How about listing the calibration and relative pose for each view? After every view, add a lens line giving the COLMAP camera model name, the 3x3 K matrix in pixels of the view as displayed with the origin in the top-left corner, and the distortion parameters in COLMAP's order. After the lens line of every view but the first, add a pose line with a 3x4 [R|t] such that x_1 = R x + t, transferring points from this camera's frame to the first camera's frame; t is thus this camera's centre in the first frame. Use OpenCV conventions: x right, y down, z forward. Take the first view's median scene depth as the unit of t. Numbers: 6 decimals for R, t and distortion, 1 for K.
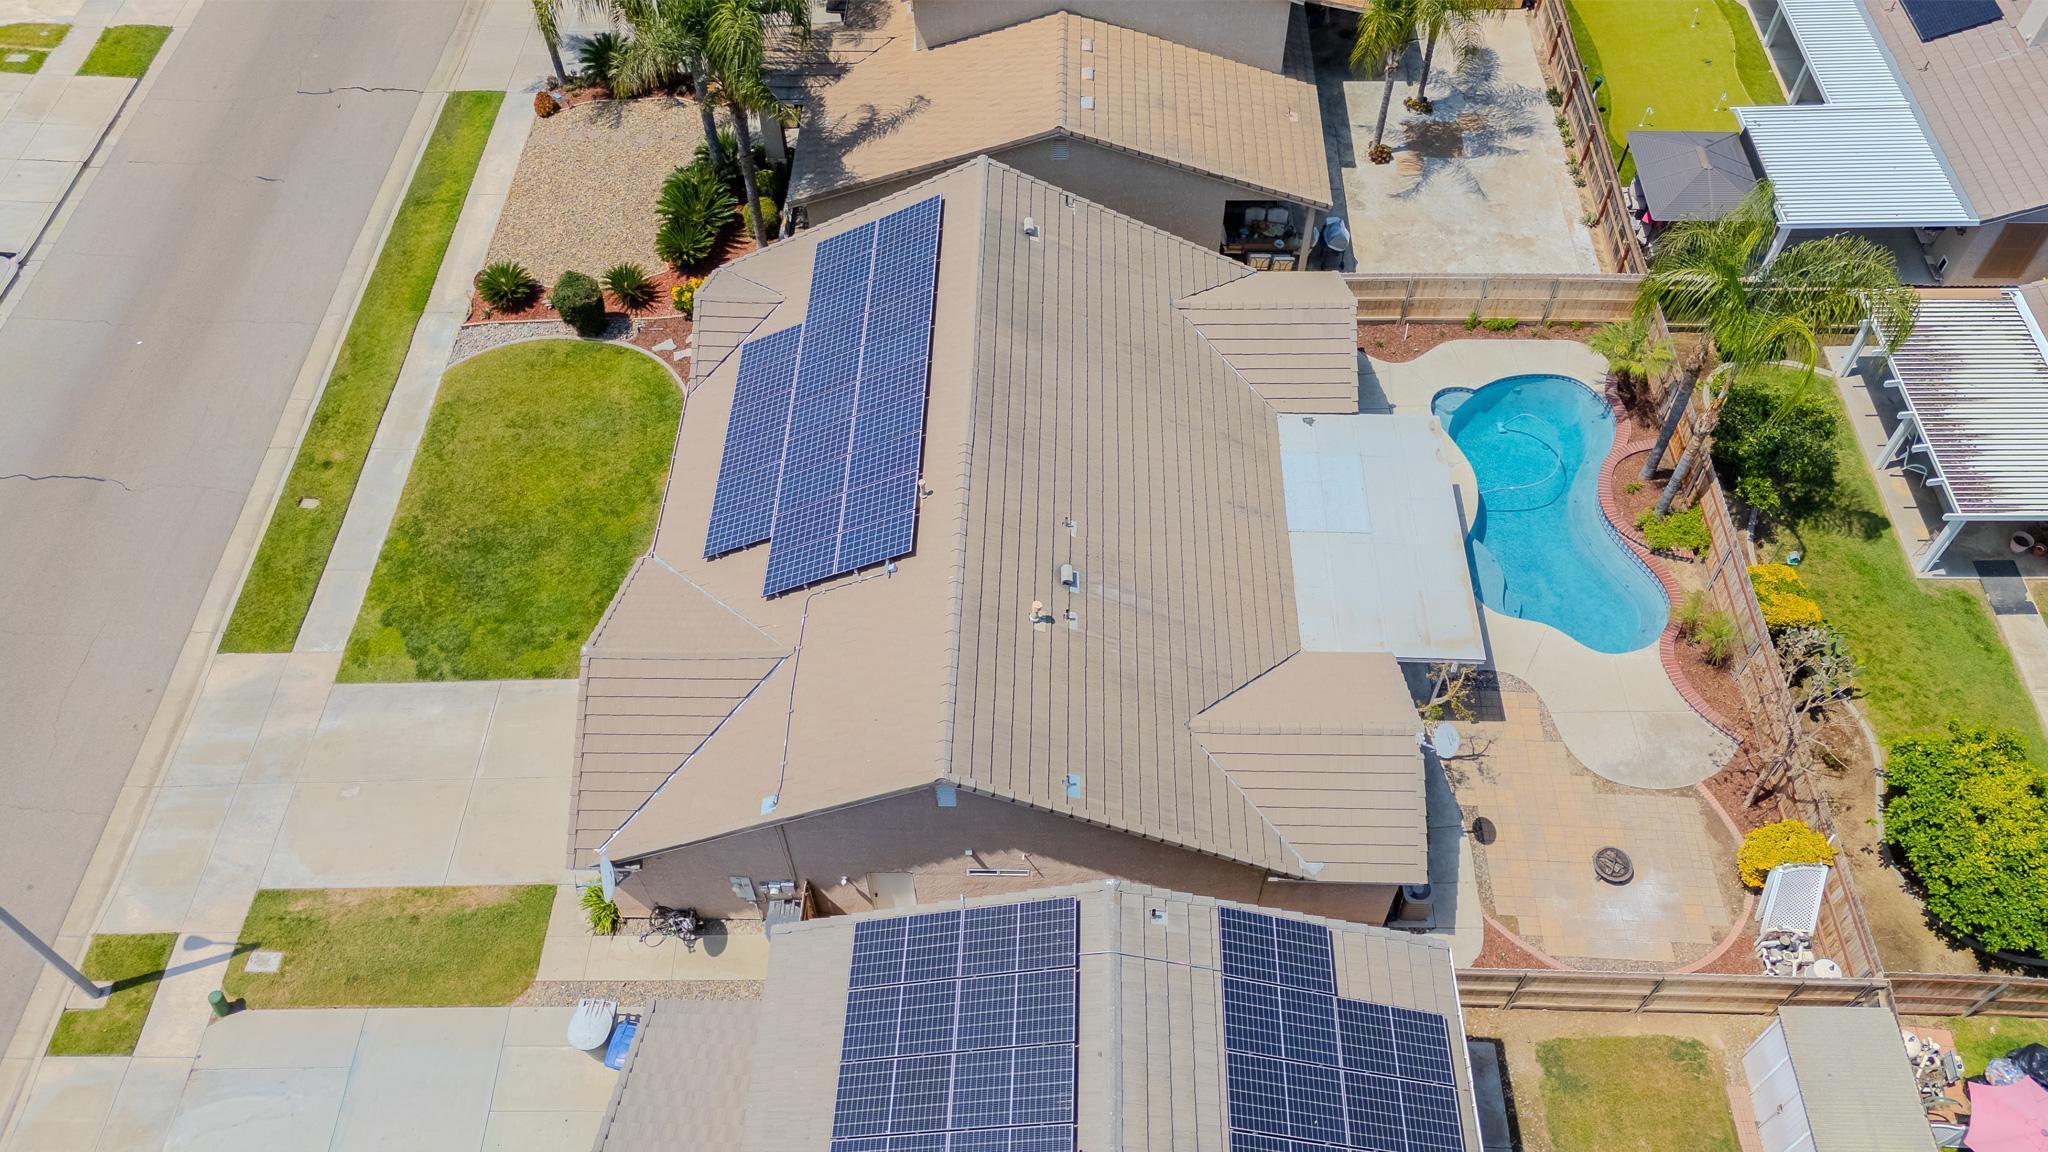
lens RADIAL K [[1511.5, 0, 996.6], [0, 1511.5, 575.2], [0, 0, 1]] dist [0.029436, -0.001376]
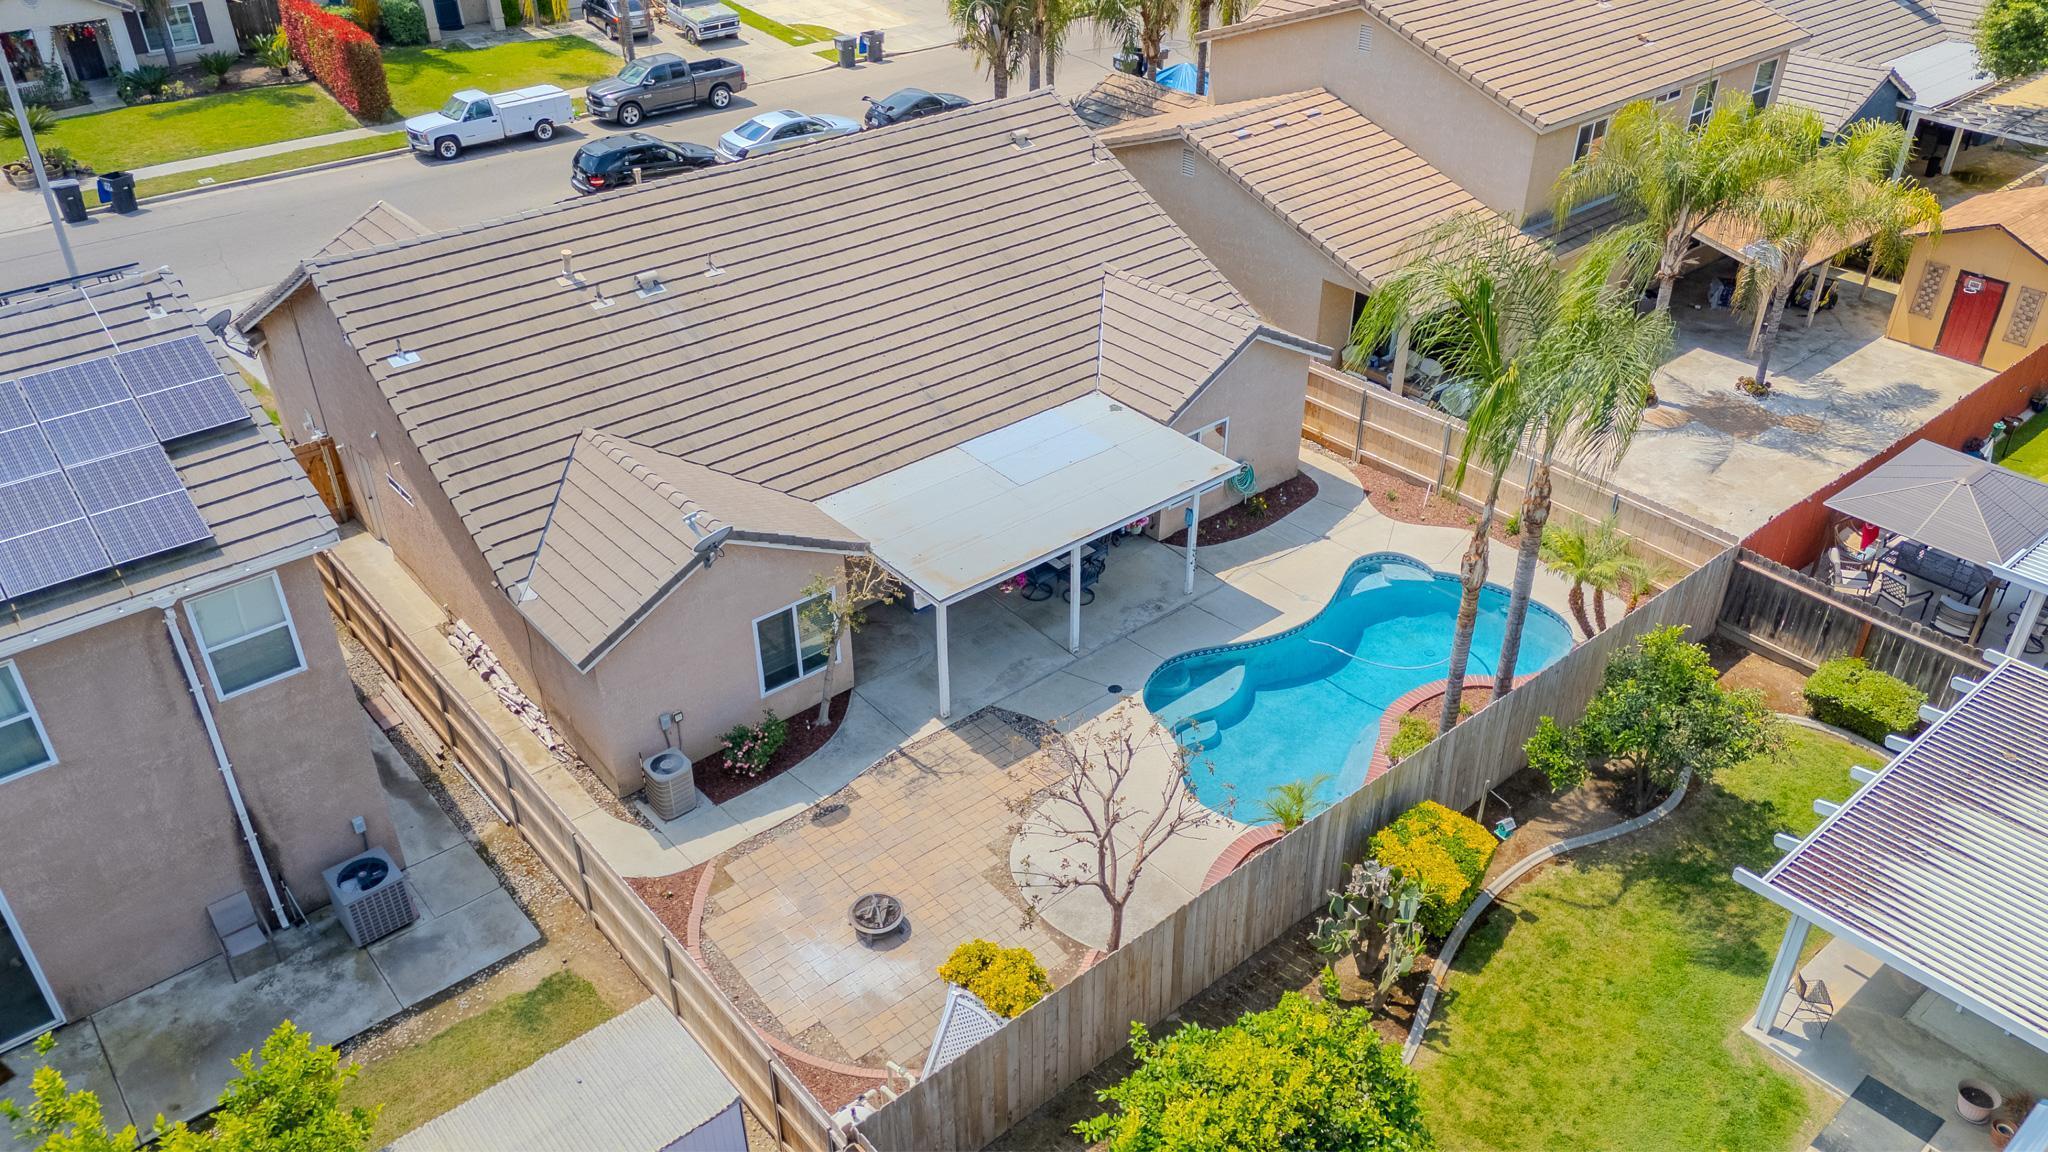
lens RADIAL K [[1507.4, 0, 1024.0], [0, 1507.4, 576.0], [0, 0, 1]] dist [0.053501, -0.033146]
pose [[0.672309, 0.420756, -0.609070, 0.760932], [-0.597485, 0.794176, -0.110891, 0.098283], [0.437050, 0.438463, 0.785326, 0.397063]]
